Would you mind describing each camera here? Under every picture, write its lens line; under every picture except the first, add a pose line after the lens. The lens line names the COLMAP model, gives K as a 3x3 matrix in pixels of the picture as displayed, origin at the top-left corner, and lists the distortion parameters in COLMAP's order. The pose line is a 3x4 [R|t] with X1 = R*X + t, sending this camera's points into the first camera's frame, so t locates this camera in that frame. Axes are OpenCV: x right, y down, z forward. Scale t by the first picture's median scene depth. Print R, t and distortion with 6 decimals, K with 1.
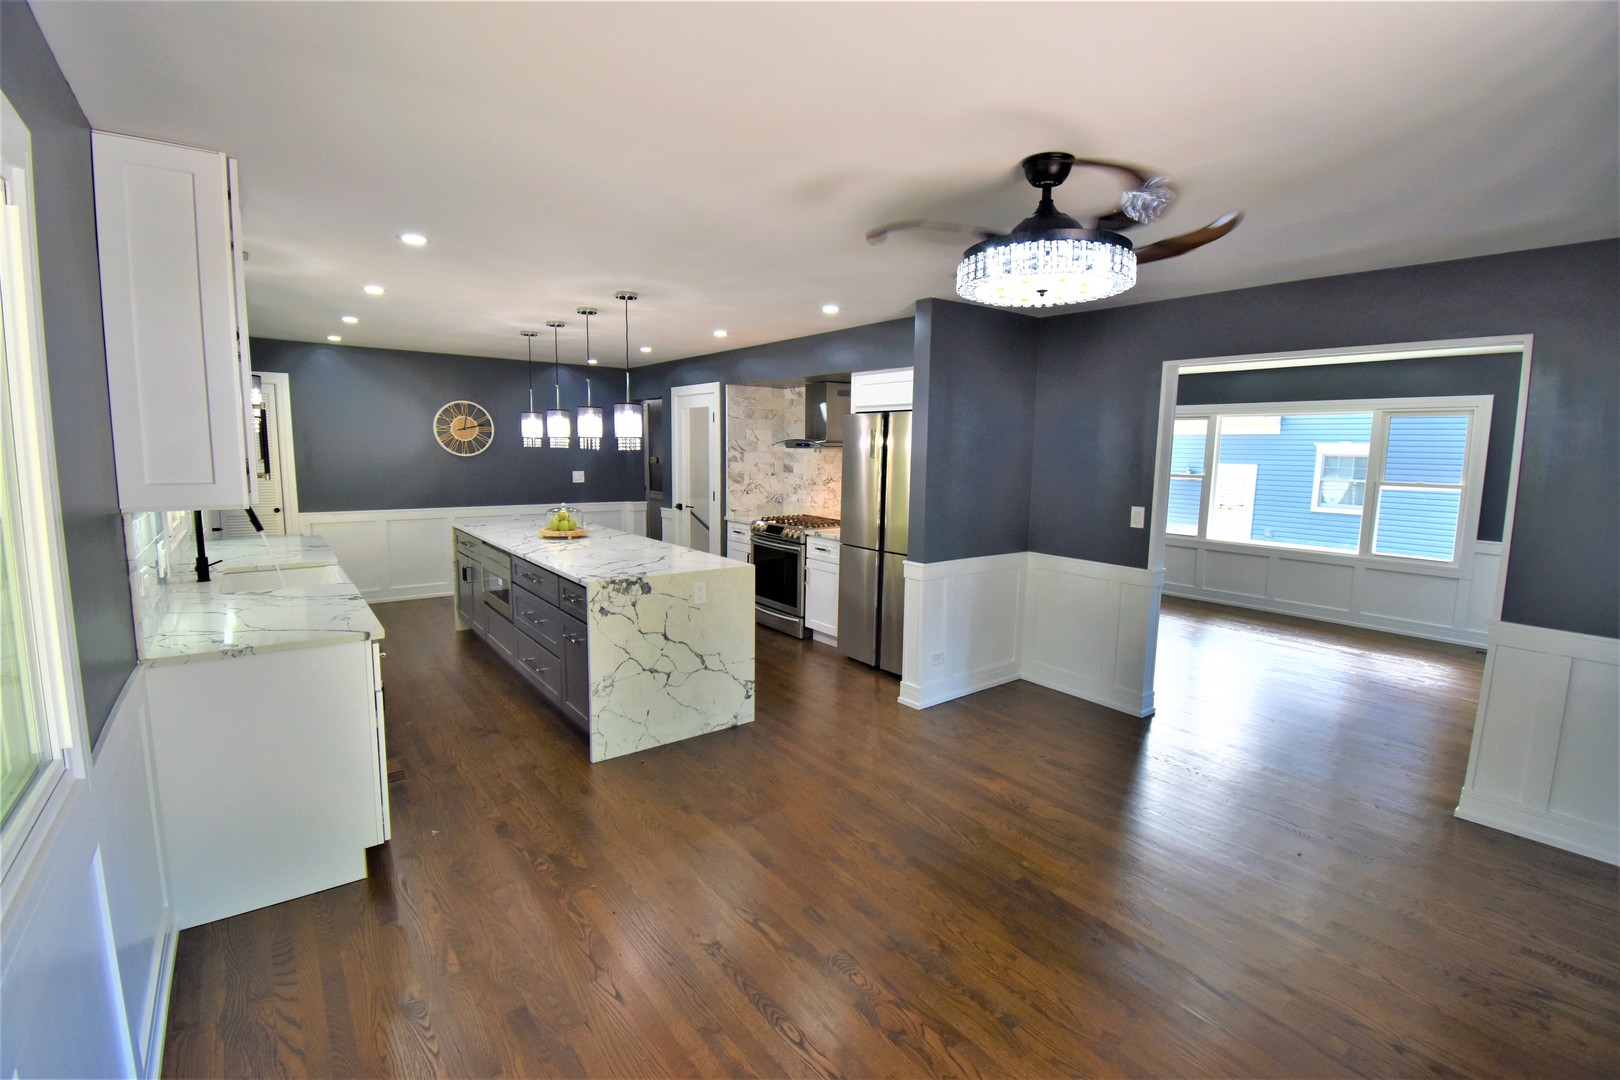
lens RADIAL K [[724.9, 0, 809.6], [0, 724.9, 537.0], [0, 0, 1]] dist [0.001076, 0.000083]
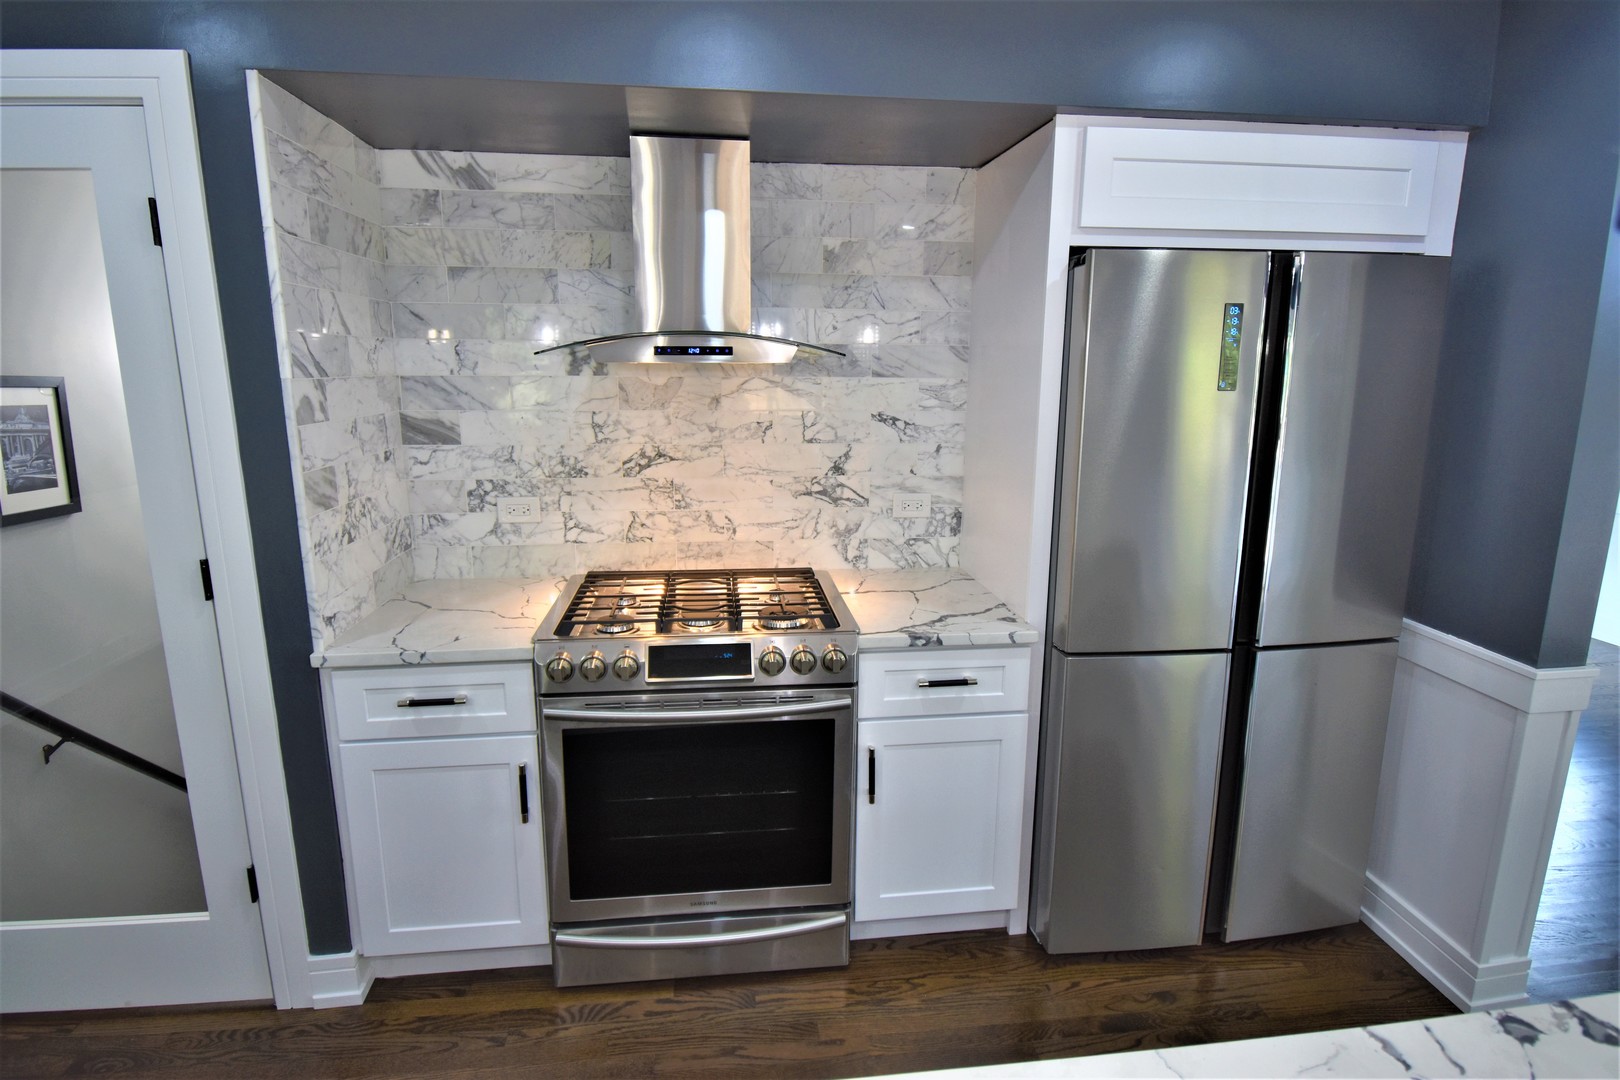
lens RADIAL K [[844.0, 0, 811.4], [0, 844.0, 533.0], [0, 0, 1]] dist [0.002088, 0.000090]
pose [[0.507517, -0.181530, 0.842302, -0.259705], [0.111338, 0.983176, 0.144805, -0.089108], [-0.854418, 0.020289, 0.519190, 0.709156]]
